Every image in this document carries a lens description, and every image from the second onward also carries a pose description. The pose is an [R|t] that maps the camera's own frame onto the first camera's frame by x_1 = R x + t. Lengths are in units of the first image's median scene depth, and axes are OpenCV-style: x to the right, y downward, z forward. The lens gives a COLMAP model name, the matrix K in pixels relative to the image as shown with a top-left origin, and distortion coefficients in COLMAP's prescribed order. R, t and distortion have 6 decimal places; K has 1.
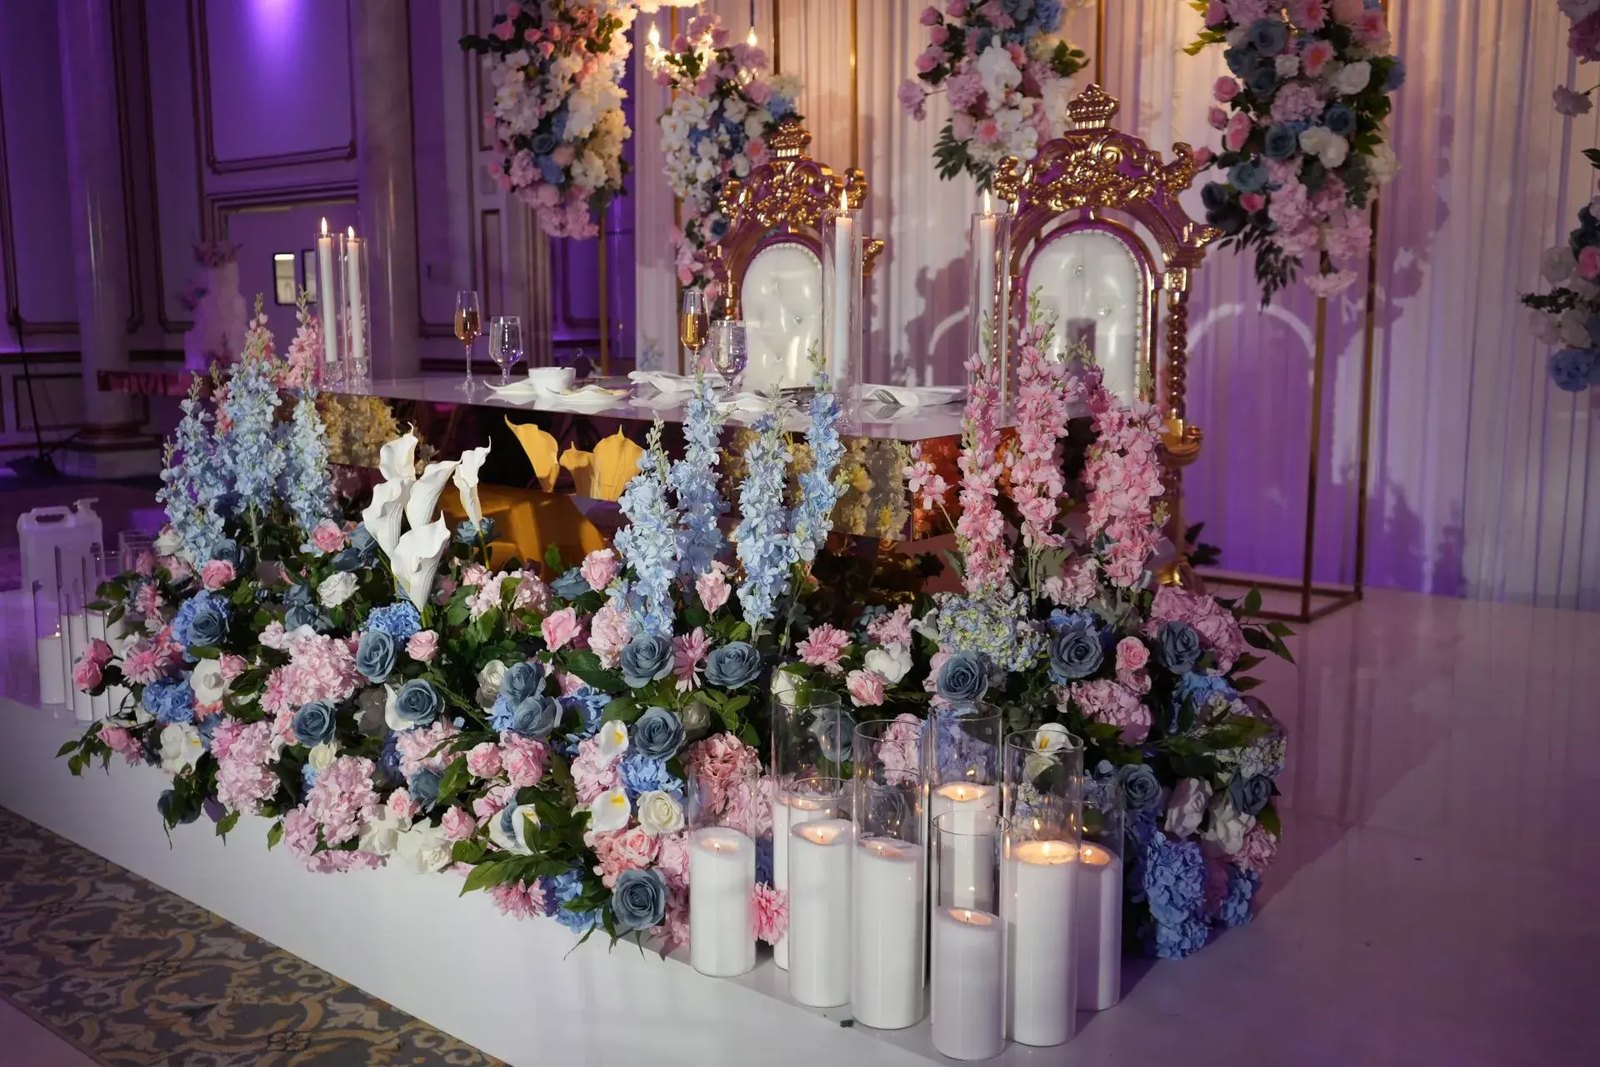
lens RADIAL K [[1501.4, 0, 800.8], [0, 1501.4, 536.1], [0, 0, 1]] dist [-0.014156, 0.000000]
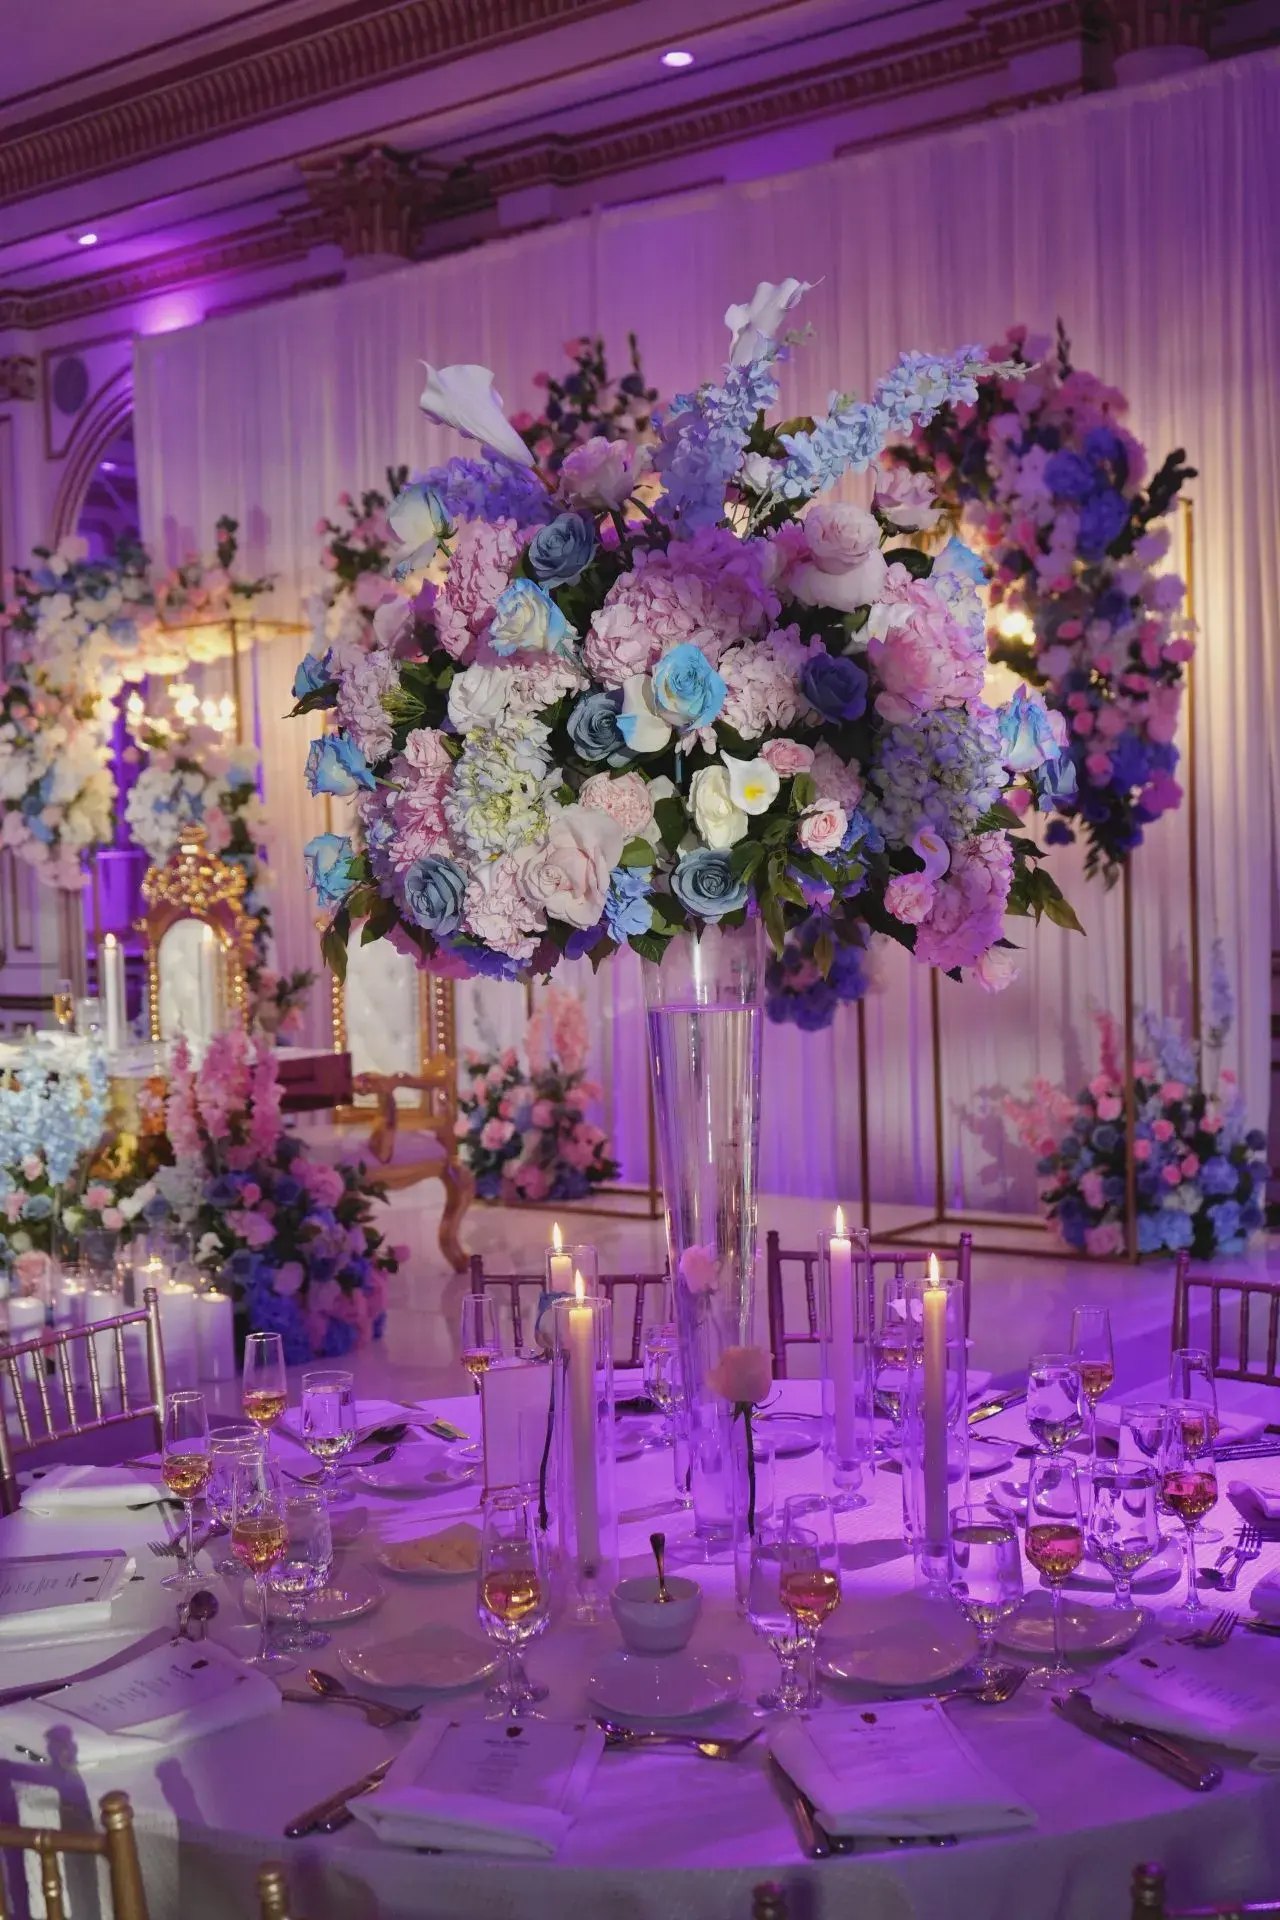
lens RADIAL K [[2511.5, 0, 639.0], [0, 2511.5, 957.5], [0, 0, 1]] dist [0.026377, 0.000000]
pose [[0.999604, -0.027494, -0.005997, 0.278919], [0.026690, 0.993843, -0.107538, 0.052850], [0.008917, 0.107336, 0.994183, -0.800003]]
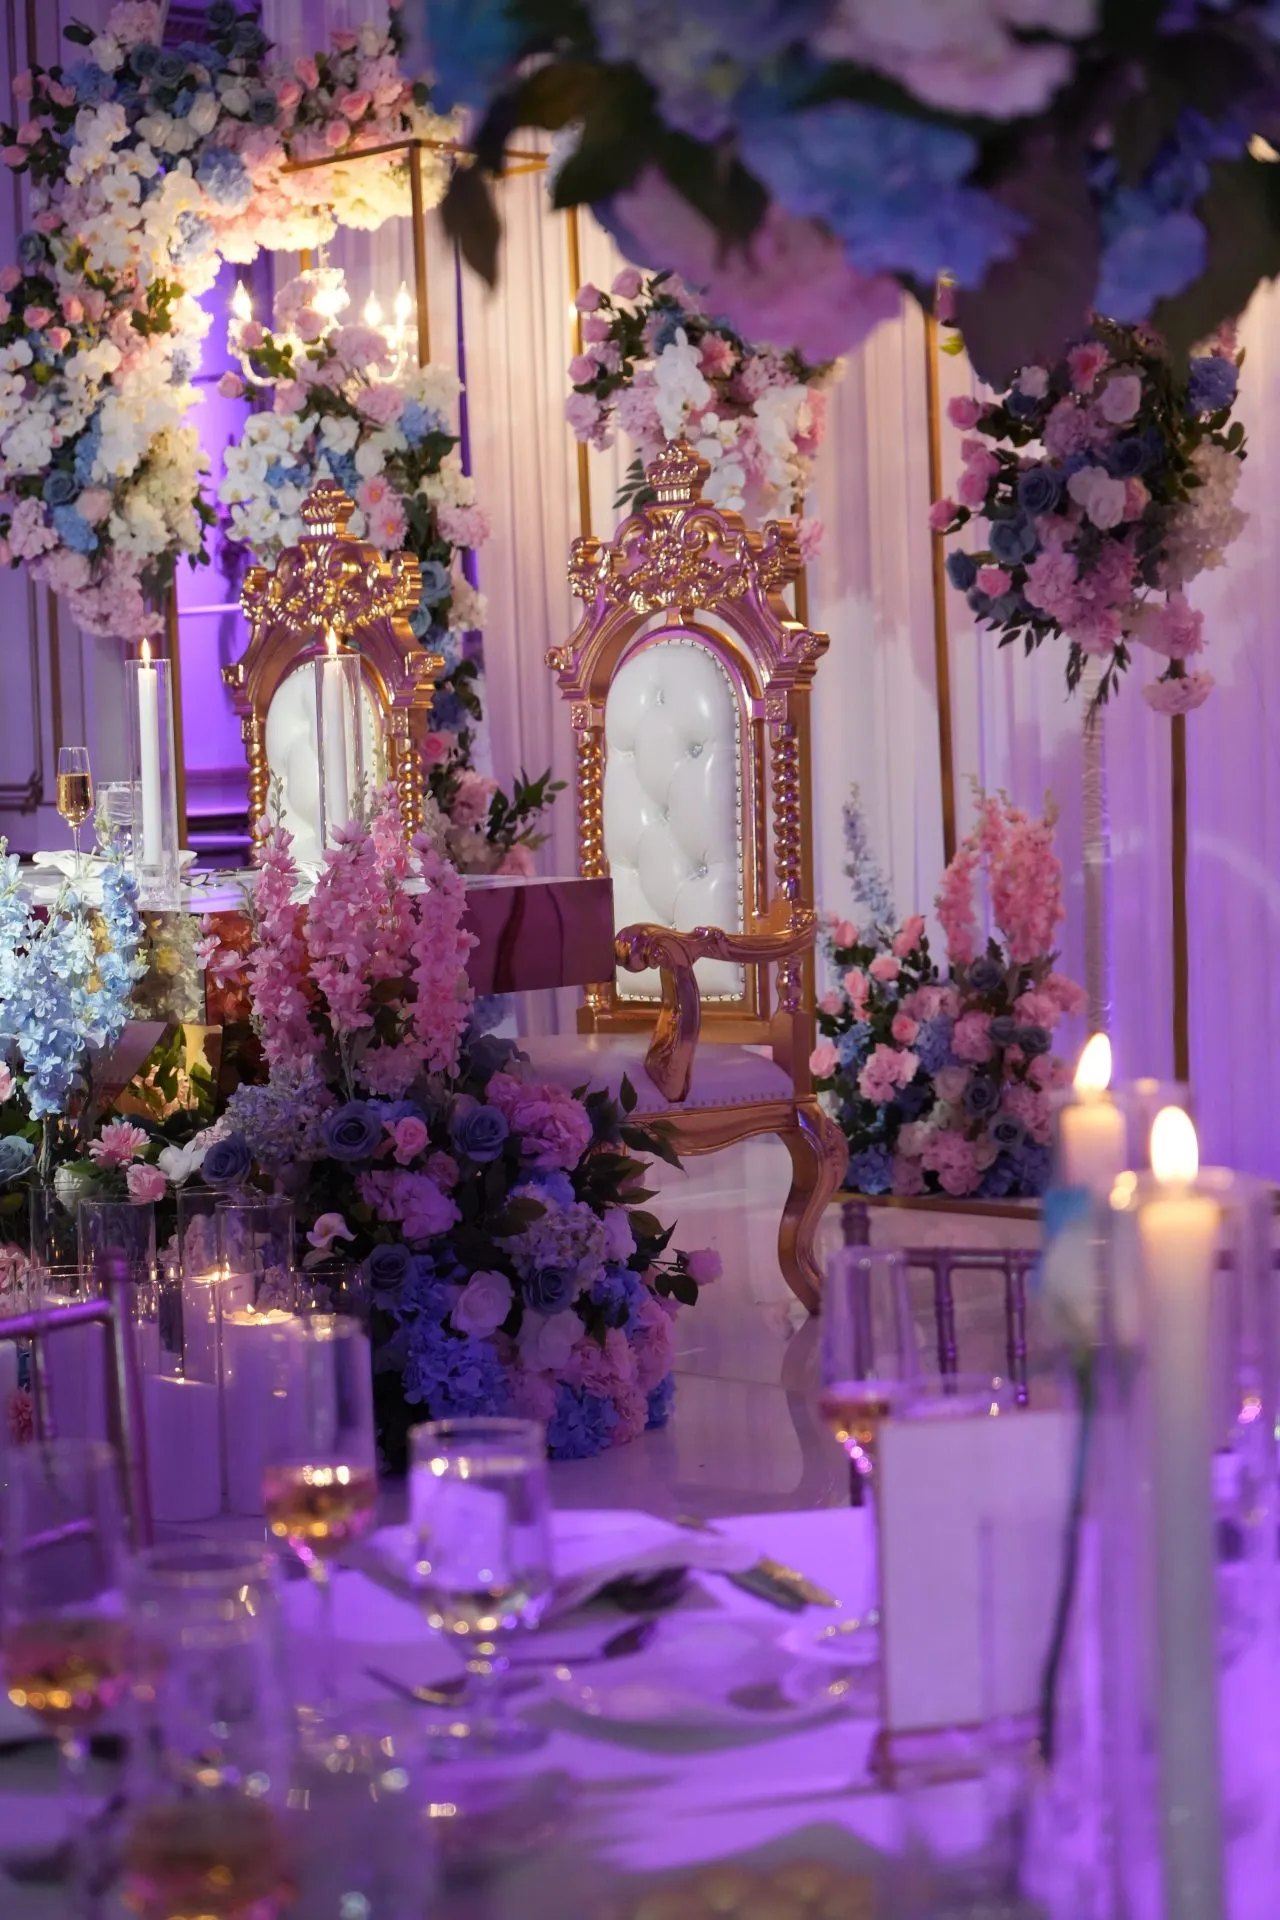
lens RADIAL K [[4012.0, 0, 641.9], [0, 4012.0, 965.1], [0, 0, 1]] dist [-0.077571, 0.000000]
pose [[0.992358, -0.020021, -0.121753, 0.259283], [0.009217, 0.996020, -0.088657, 0.075931], [0.123044, 0.086858, 0.988593, -0.558897]]
